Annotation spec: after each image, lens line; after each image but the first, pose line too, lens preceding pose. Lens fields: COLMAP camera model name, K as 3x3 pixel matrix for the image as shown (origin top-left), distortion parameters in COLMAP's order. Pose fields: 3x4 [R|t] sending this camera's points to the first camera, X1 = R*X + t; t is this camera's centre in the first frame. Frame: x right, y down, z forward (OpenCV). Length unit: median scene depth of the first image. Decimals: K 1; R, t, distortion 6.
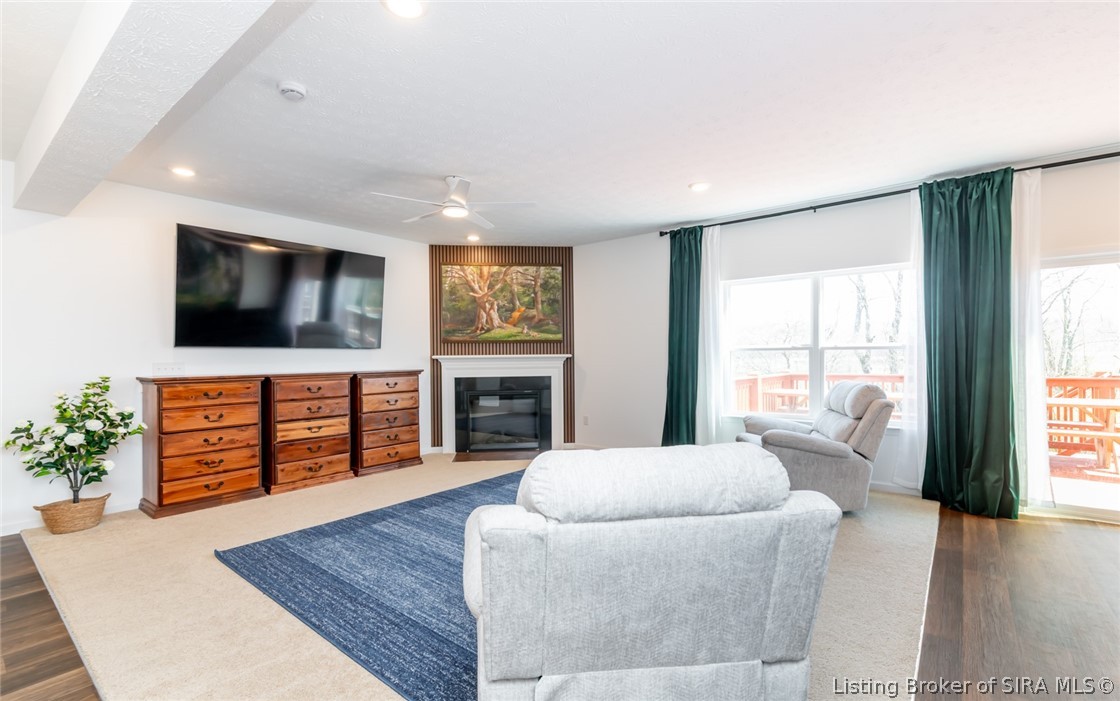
lens RADIAL K [[493.9, 0, 570.4], [0, 493.9, 351.4], [0, 0, 1]] dist [-0.006292, 0.000245]
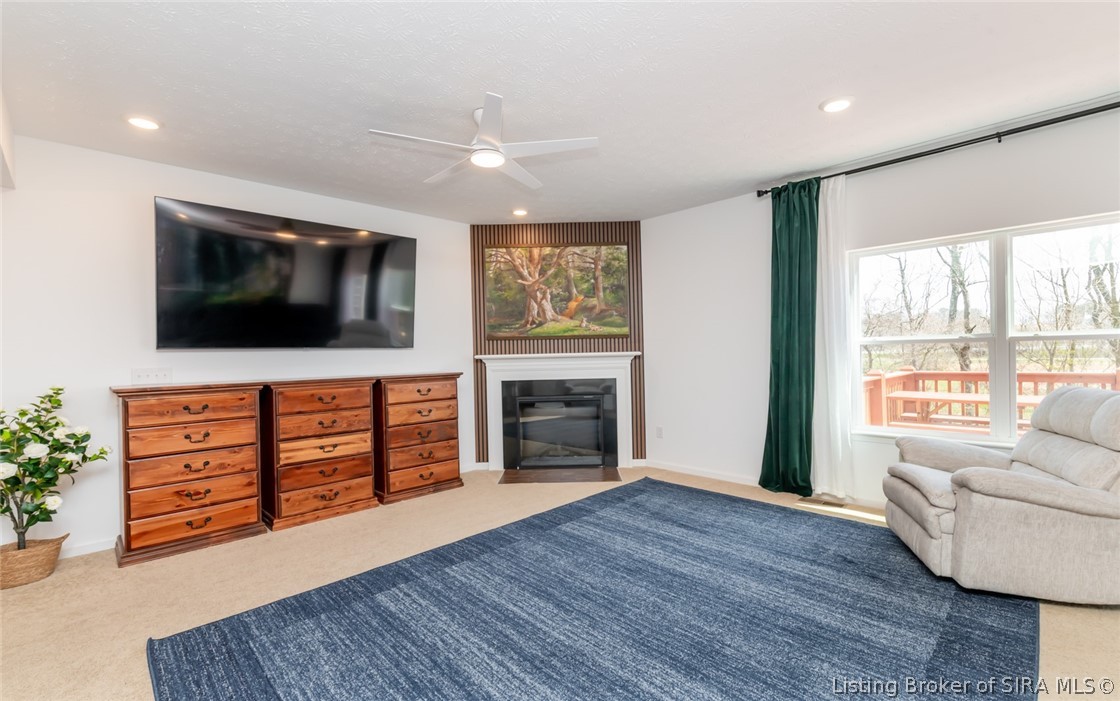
lens RADIAL K [[493.9, 0, 559.9], [0, 493.9, 346.9], [0, 0, 1]] dist [-0.006292, 0.000245]
pose [[0.990486, -0.013647, -0.136936, -0.025581], [0.013243, 0.999905, -0.003862, -0.000532], [0.136976, 0.002012, 0.990572, 0.235925]]
